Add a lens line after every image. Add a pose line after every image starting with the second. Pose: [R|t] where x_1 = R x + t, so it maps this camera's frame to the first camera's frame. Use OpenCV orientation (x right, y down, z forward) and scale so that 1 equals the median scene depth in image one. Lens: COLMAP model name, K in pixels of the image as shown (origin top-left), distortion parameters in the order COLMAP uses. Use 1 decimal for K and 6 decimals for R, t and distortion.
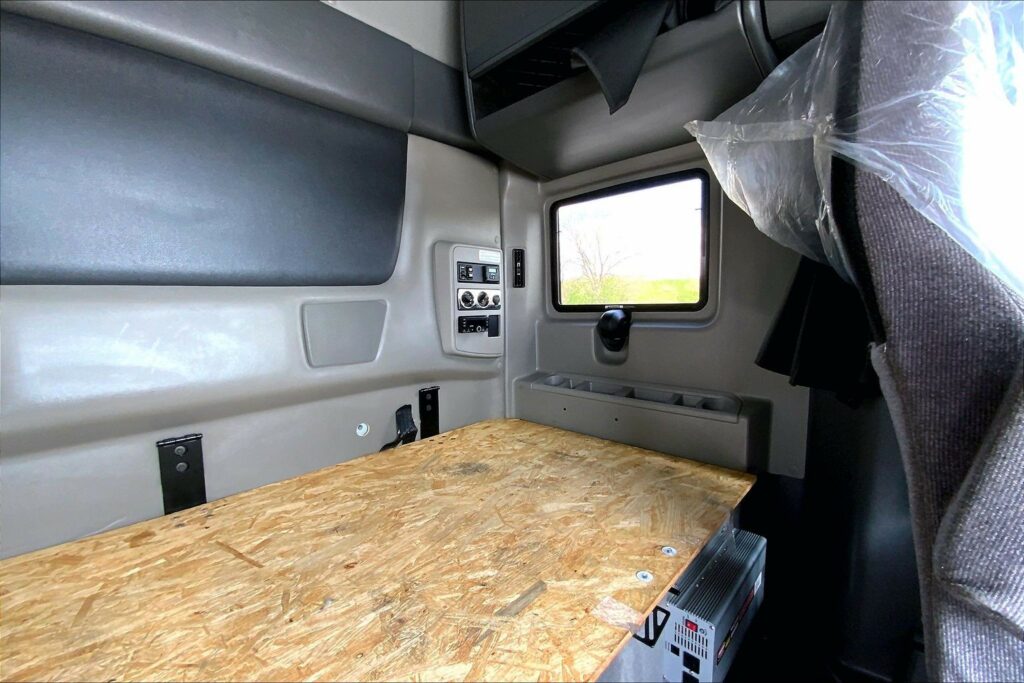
lens RADIAL K [[409.7, 0, 512.0], [0, 409.7, 341.5], [0, 0, 1]] dist [0.015287, -0.019302]
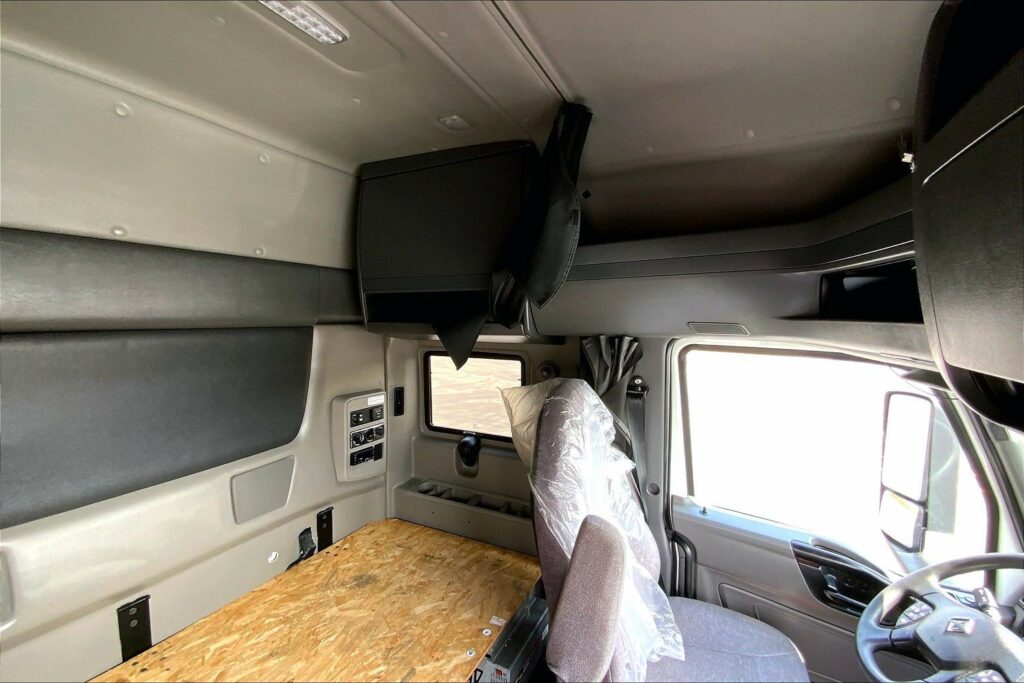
lens RADIAL K [[417.5, 0, 512.0], [0, 417.5, 341.5], [0, 0, 1]] dist [-0.001114, -0.000383]
pose [[0.957534, 0.009391, 0.288168, -0.030357], [-0.000512, 0.999523, -0.030872, -0.453374], [-0.288320, 0.029414, 0.957082, -0.523677]]
